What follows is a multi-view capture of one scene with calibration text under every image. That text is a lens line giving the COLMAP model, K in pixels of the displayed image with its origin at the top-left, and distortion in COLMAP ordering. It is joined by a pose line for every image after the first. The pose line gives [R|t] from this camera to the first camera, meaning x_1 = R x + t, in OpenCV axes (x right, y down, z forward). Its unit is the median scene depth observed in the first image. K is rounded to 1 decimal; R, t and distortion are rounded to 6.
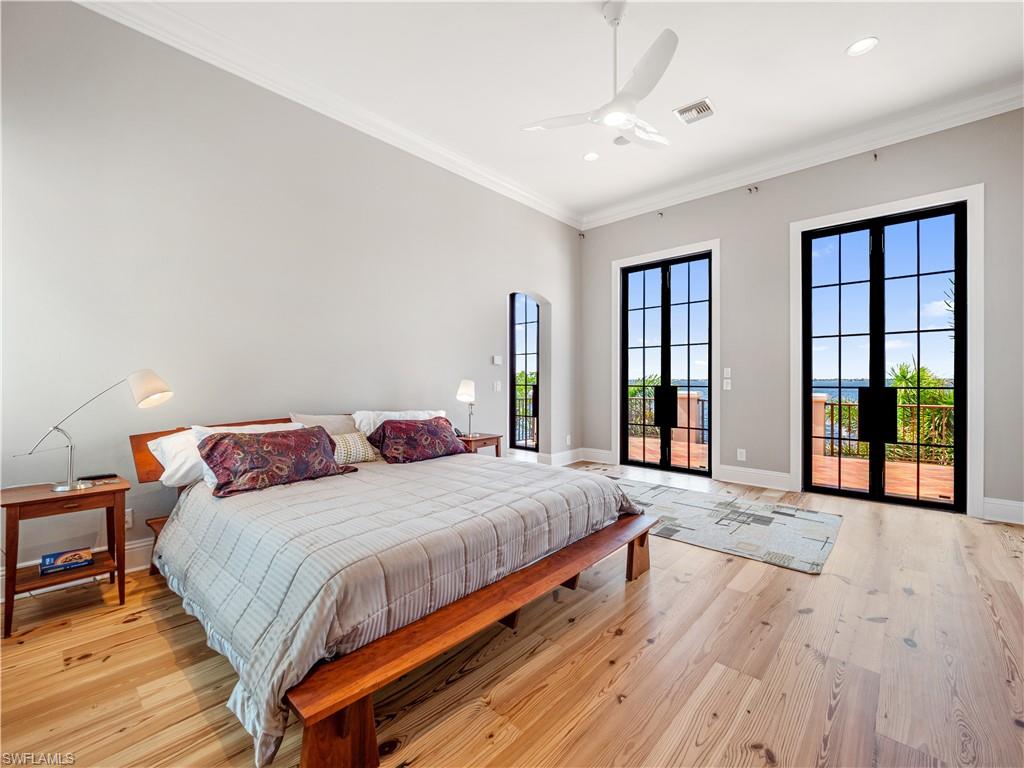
lens RADIAL K [[432.7, 0, 501.6], [0, 432.7, 379.5], [0, 0, 1]] dist [-0.000313, 0.000090]
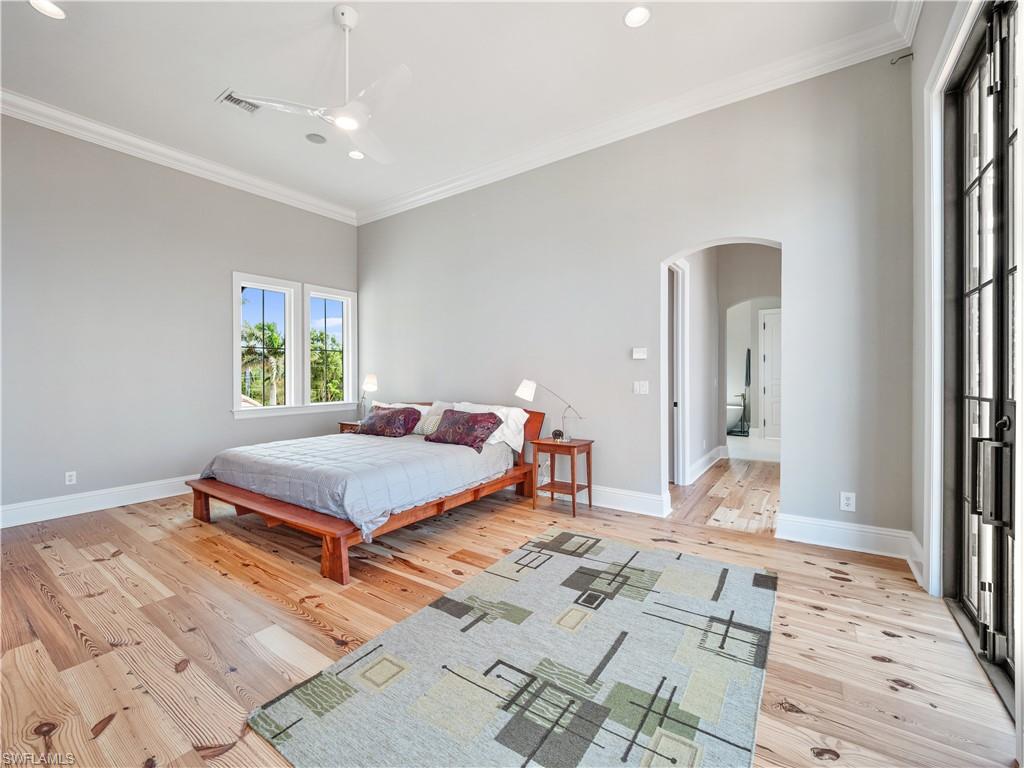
lens RADIAL K [[432.7, 0, 501.6], [0, 432.7, 379.5], [0, 0, 1]] dist [-0.000313, 0.000090]
pose [[0.133659, -0.002307, -0.991025, 1.557518], [0.001247, 0.999997, -0.002160, 0.010055], [0.991027, -0.000947, 0.133661, 1.462669]]
